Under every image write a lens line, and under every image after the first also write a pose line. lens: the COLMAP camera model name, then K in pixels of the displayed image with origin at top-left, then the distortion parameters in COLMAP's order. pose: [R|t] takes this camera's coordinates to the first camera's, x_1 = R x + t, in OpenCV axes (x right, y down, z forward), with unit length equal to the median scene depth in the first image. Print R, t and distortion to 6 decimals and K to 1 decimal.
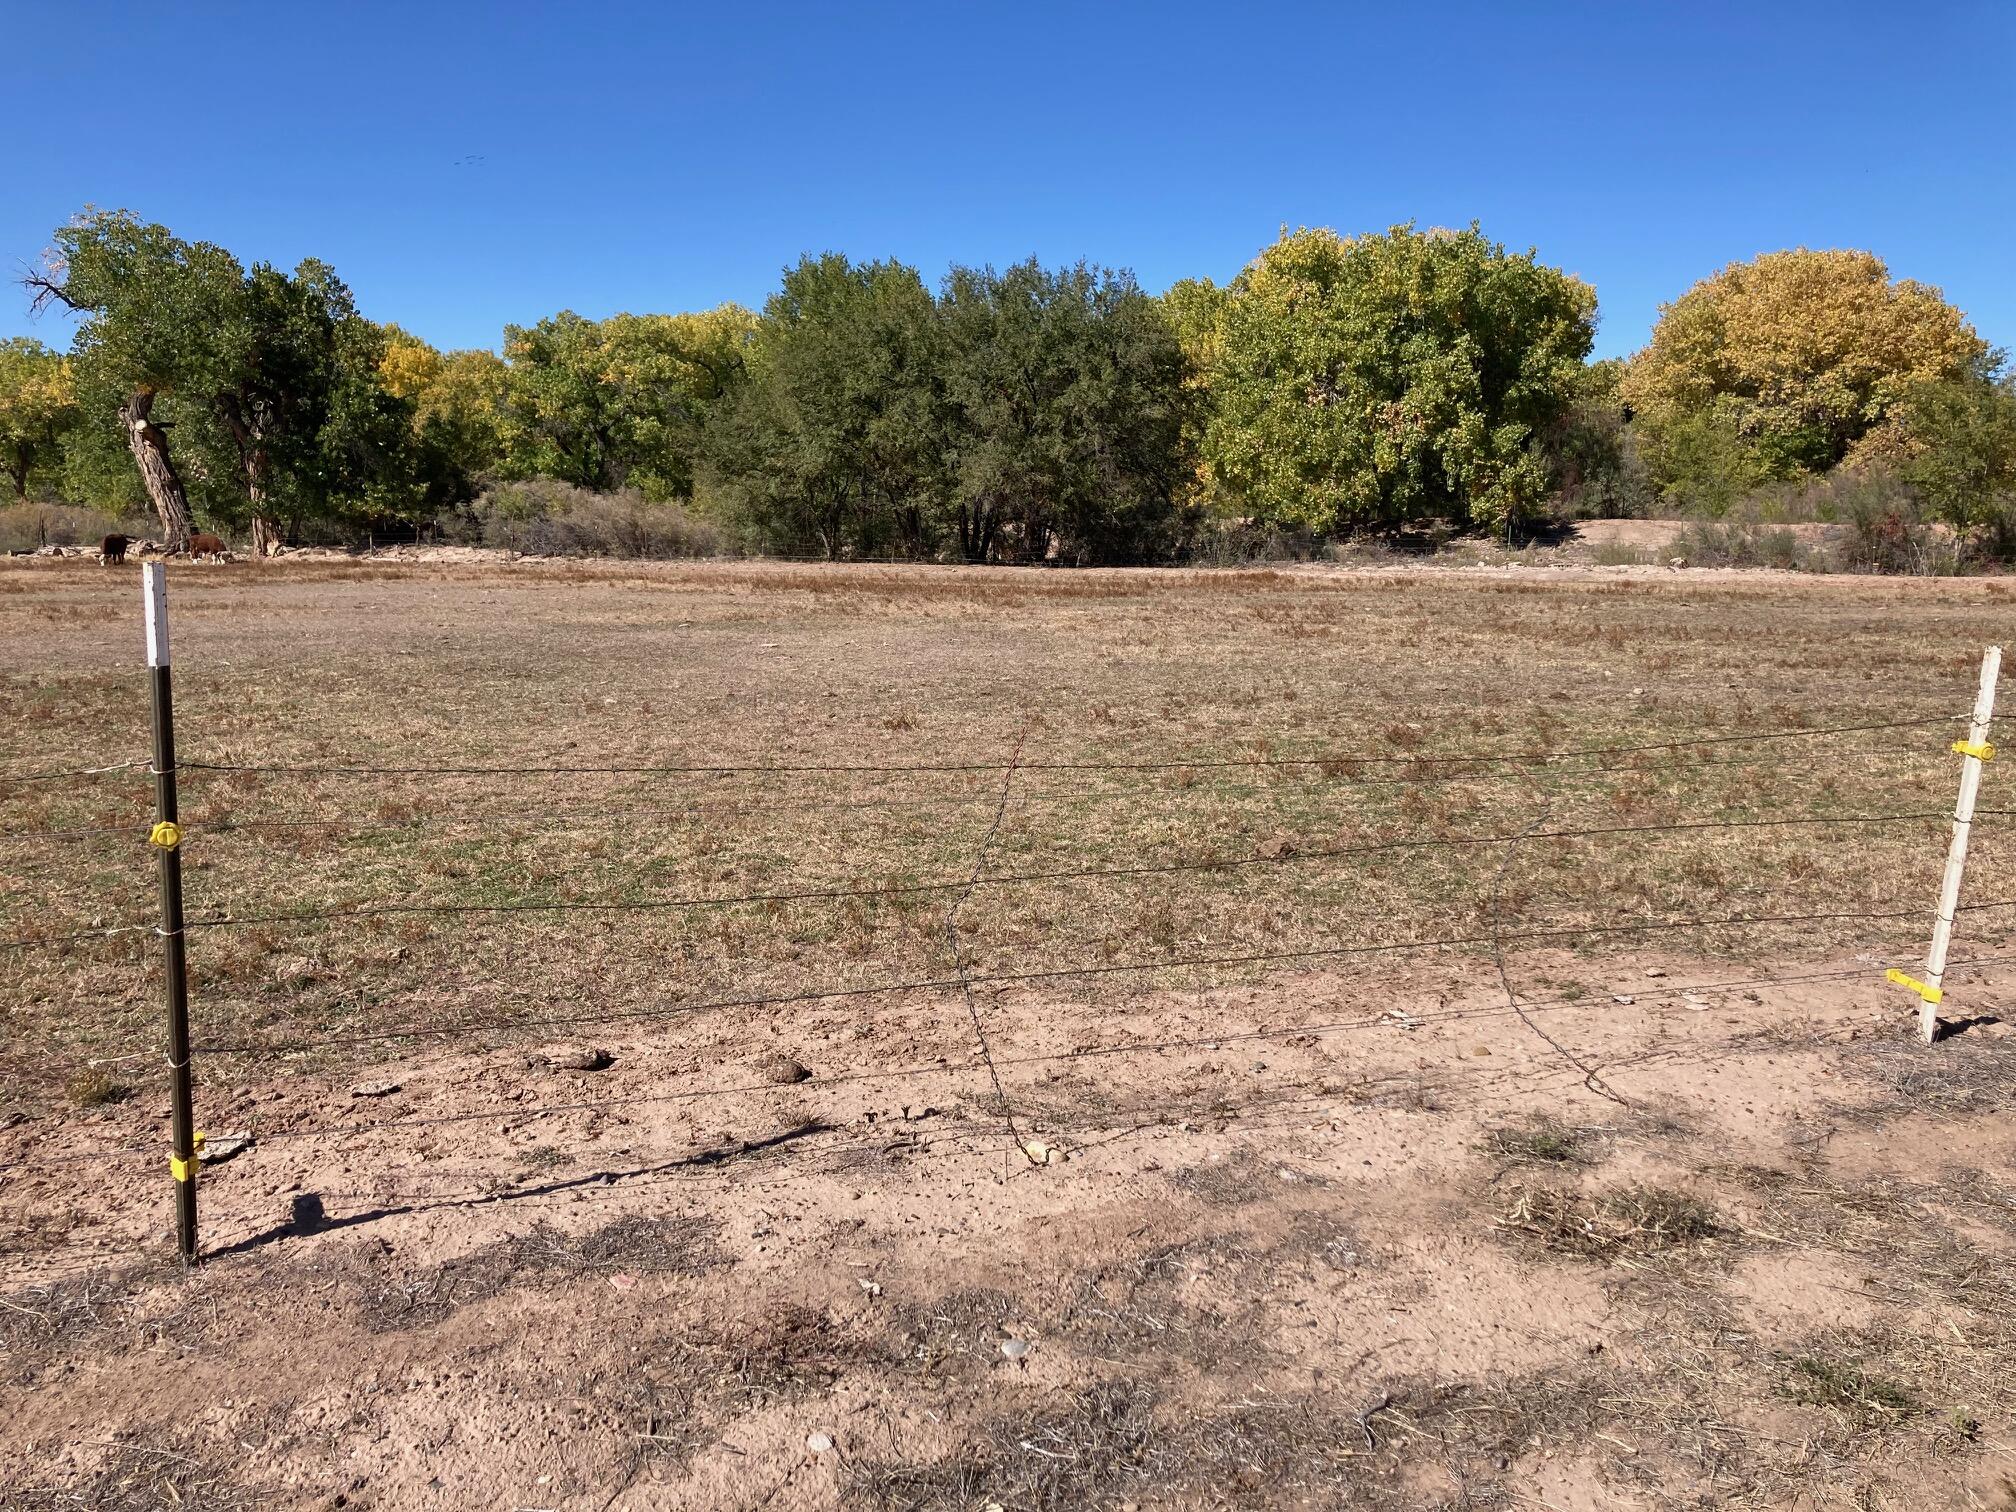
lens RADIAL K [[1614.6, 0, 992.7], [0, 1614.6, 739.3], [0, 0, 1]] dist [0.015010, -0.032316]
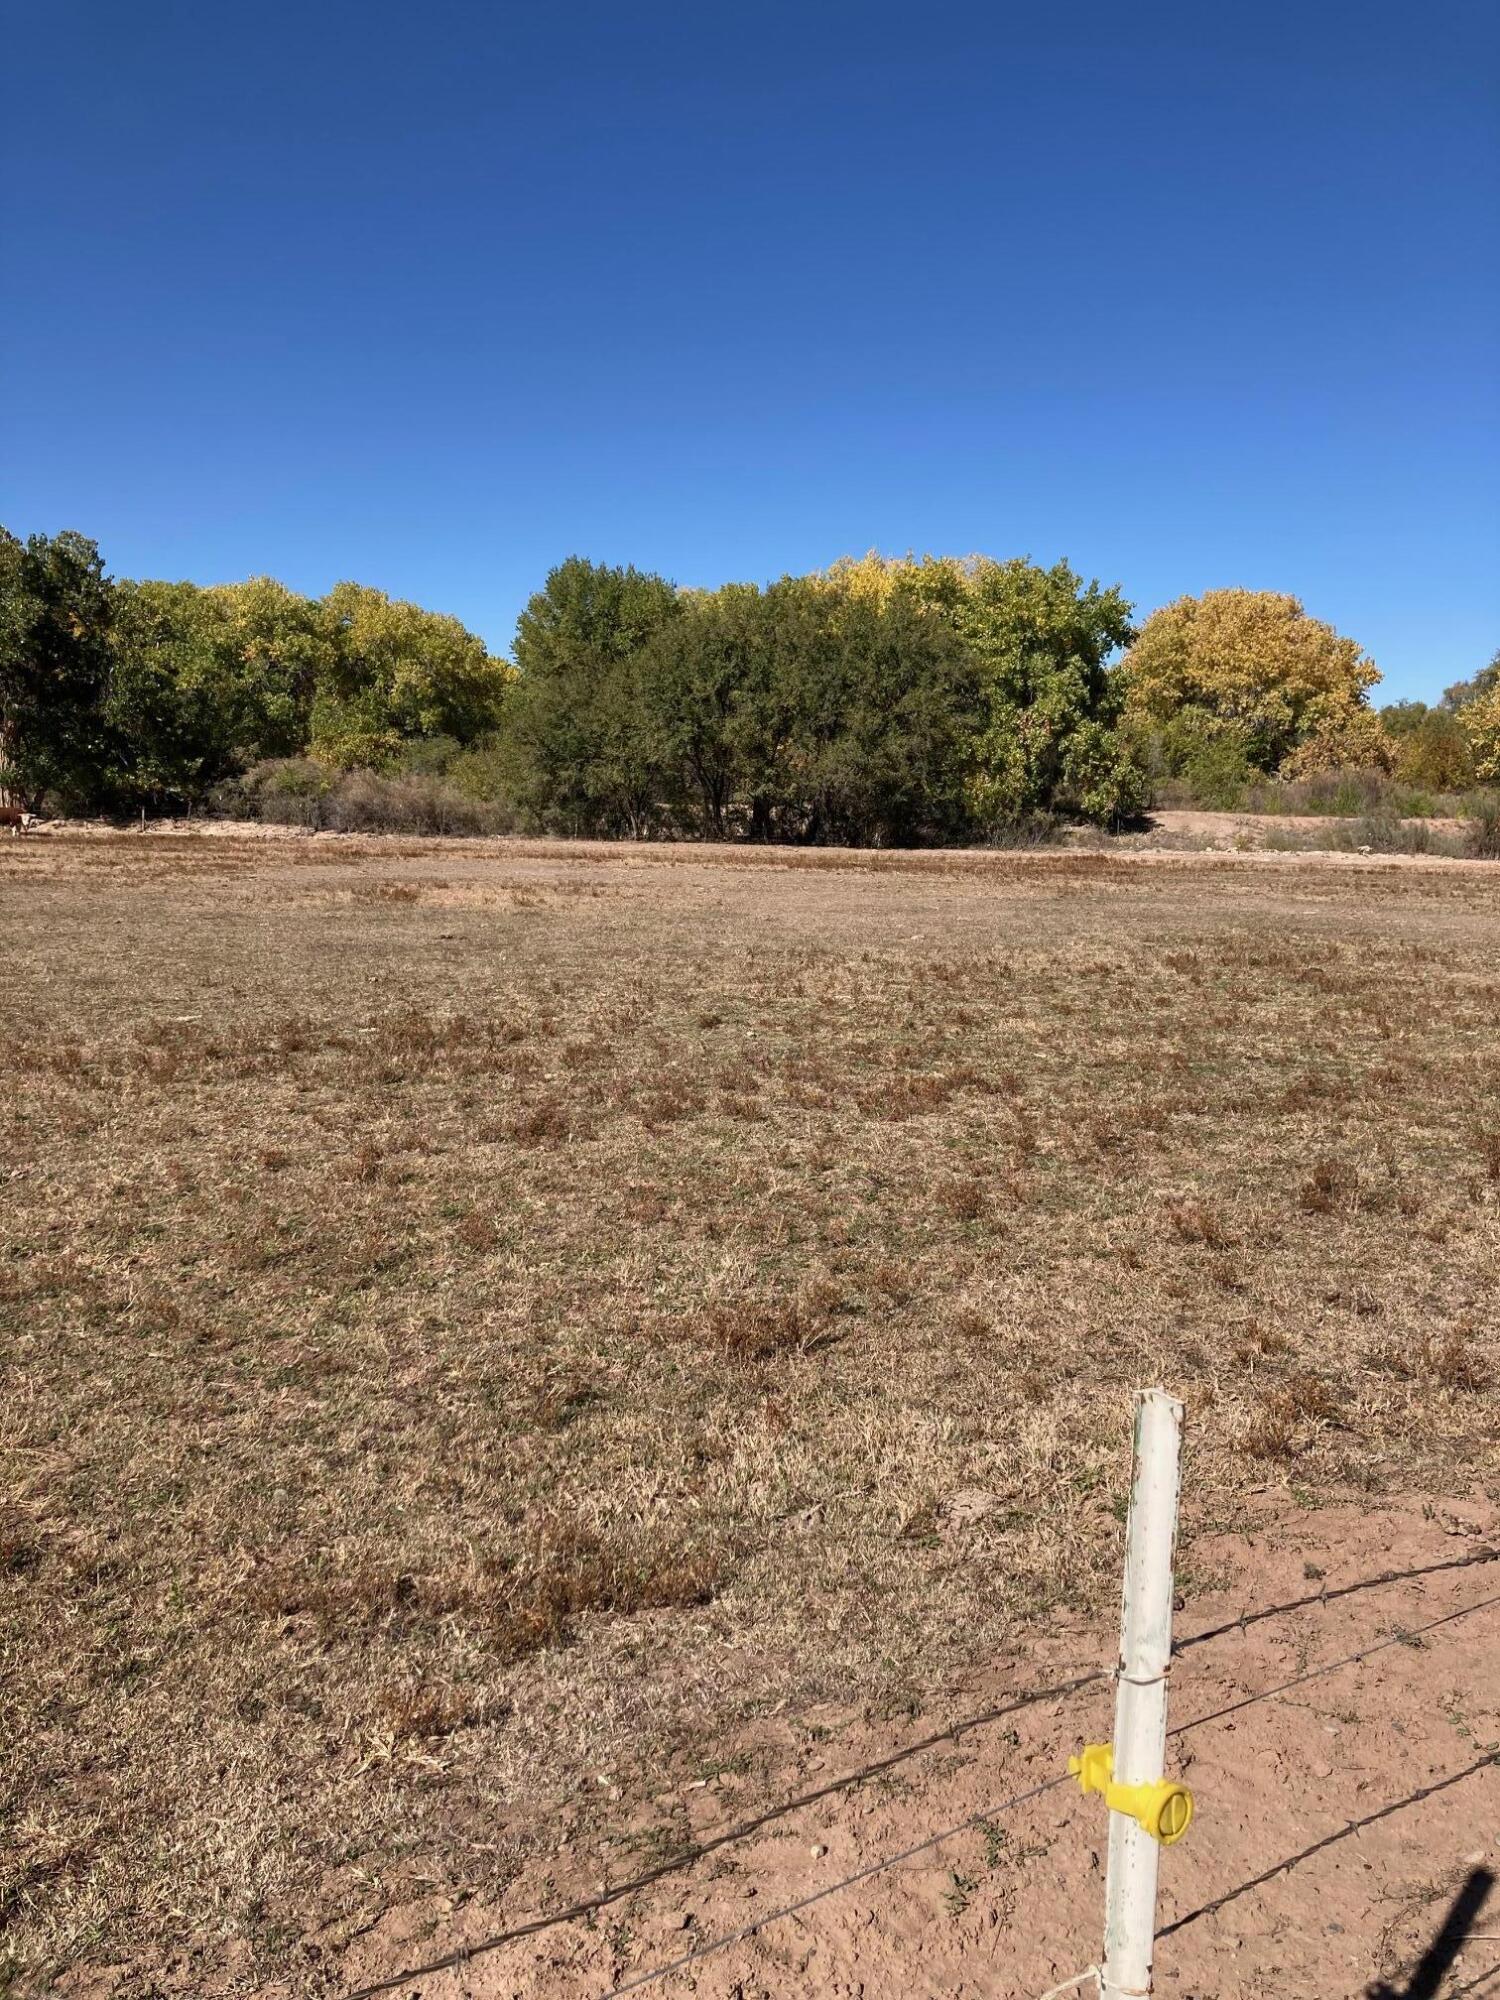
lens RADIAL K [[1601.8, 0, 755.7], [0, 1601.8, 996.3], [0, 0, 1]] dist [0.015010, -0.032316]
pose [[0.959043, -0.016540, 0.282778, -0.279473], [0.019092, 0.999798, -0.006269, 0.004921], [-0.282617, 0.011411, 0.959165, -0.068399]]
